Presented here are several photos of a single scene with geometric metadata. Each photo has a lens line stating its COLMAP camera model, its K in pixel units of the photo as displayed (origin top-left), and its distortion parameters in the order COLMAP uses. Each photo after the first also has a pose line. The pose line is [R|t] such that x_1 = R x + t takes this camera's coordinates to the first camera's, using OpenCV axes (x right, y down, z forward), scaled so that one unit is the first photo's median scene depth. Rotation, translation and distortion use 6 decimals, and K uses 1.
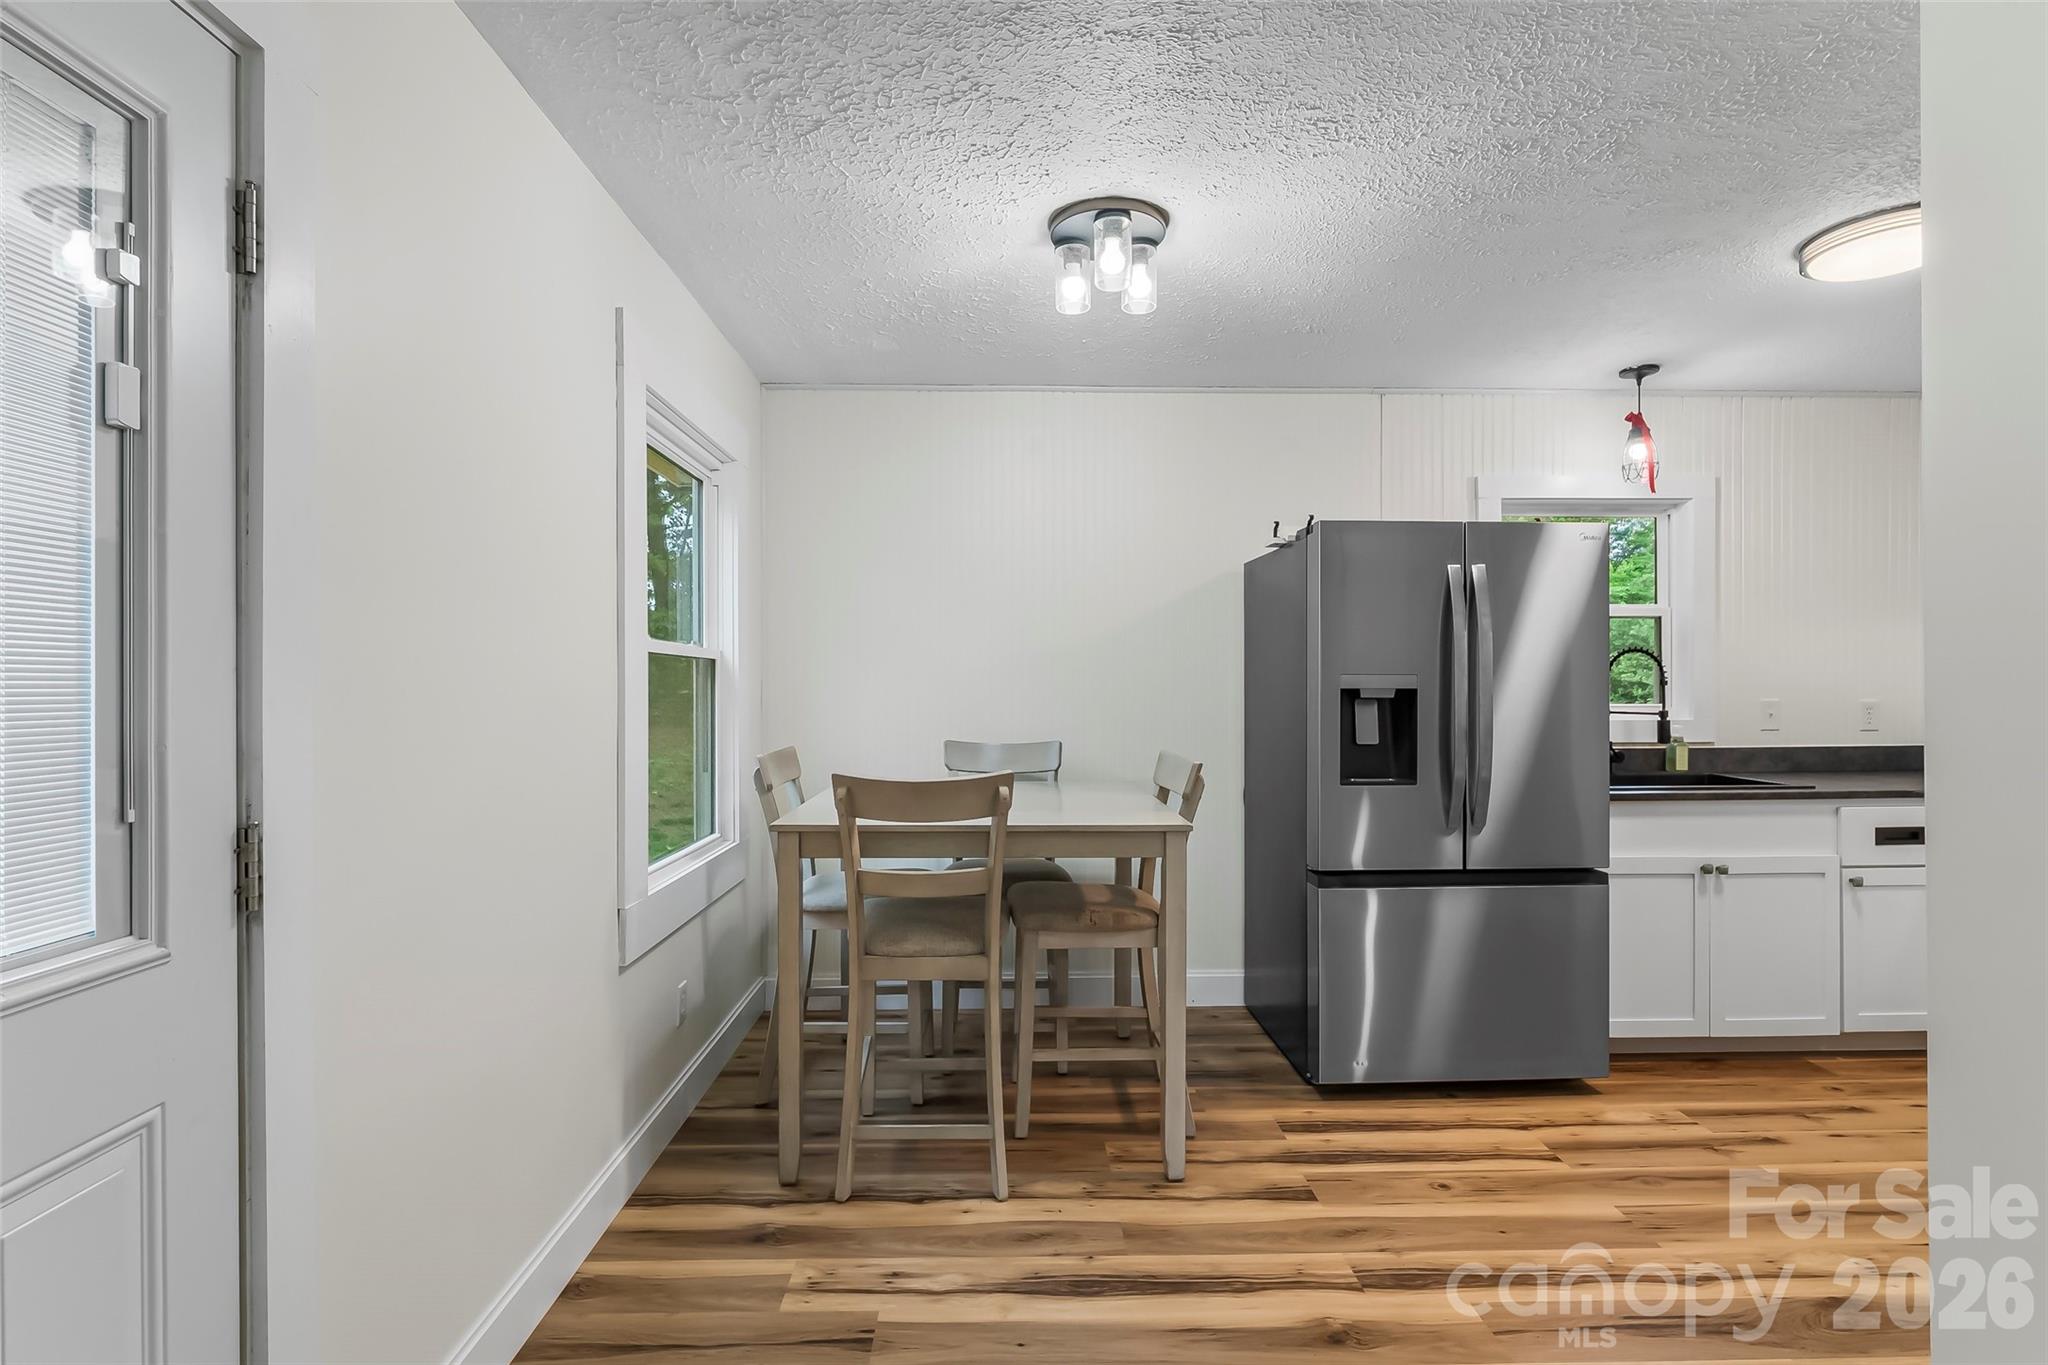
lens RADIAL K [[842.2, 0, 1024.0], [0, 842.2, 682.5], [0, 0, 1]] dist [-0.001200, -0.000073]
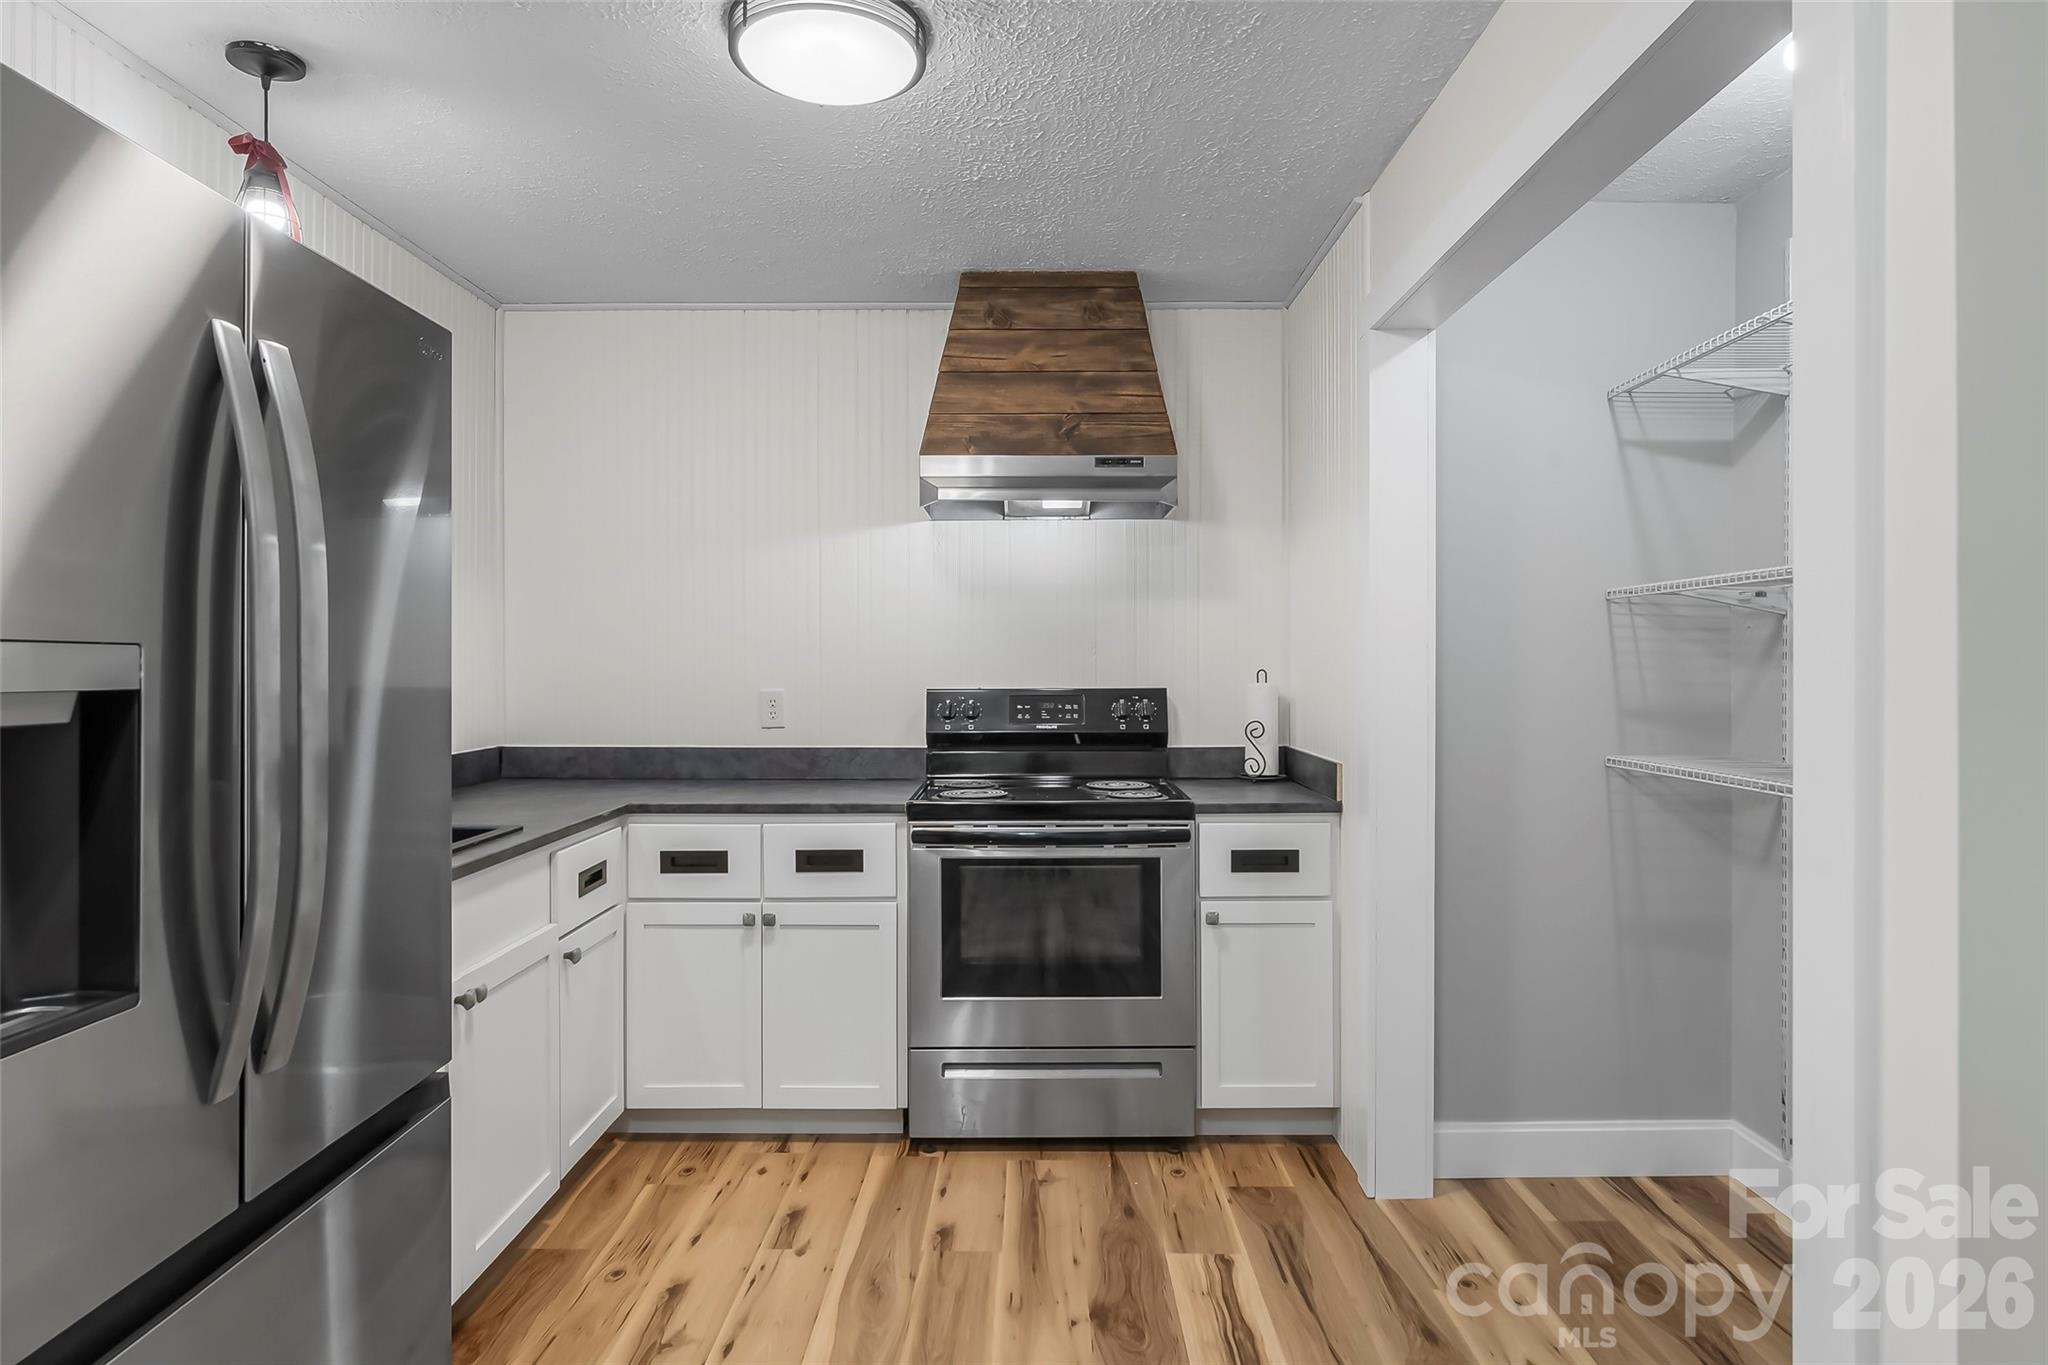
lens RADIAL K [[1151.3, 0, 1024.0], [0, 1151.3, 682.5], [0, 0, 1]] dist [-0.001881, -0.000191]
pose [[0.029677, -0.009448, 0.999515, 0.052910], [0.000124, 0.999955, 0.009449, 0.000384], [-0.999560, -0.000157, 0.029677, 0.607490]]
